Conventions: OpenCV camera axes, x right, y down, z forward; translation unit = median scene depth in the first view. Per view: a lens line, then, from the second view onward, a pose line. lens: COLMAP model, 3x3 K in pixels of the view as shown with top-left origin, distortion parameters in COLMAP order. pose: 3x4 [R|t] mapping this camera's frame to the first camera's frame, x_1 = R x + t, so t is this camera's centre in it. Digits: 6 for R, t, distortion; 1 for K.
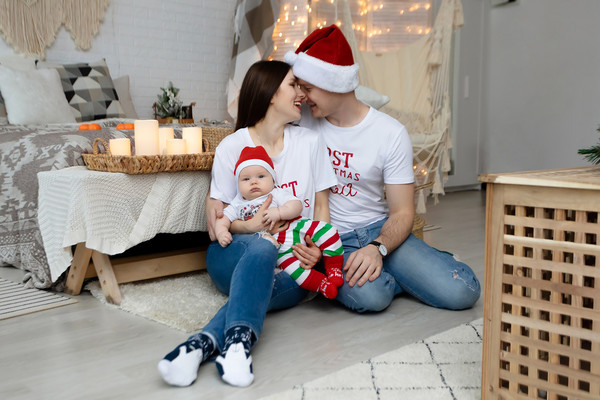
lens RADIAL K [[688.6, 0, 300.0], [0, 688.6, 191.2], [0, 0, 1]] dist [-0.338357, -0.003210]
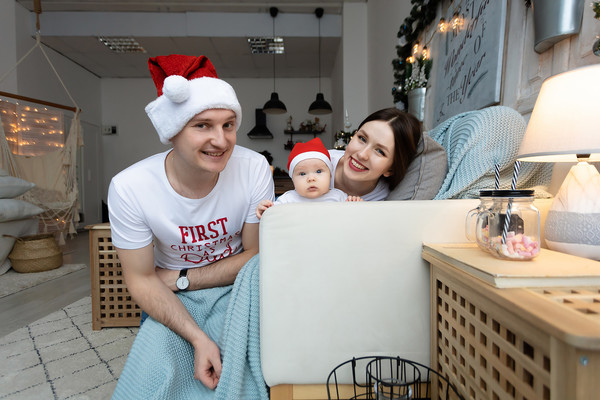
lens RADIAL K [[346.9, 0, 300.0], [0, 346.9, 200.0], [0, 0, 1]] dist [0.031250, 0.000245]
pose [[0.723026, -0.035821, 0.689892, -0.009755], [0.081158, 0.996144, -0.033333, -0.005136], [-0.686037, 0.080091, 0.723145, -0.146562]]
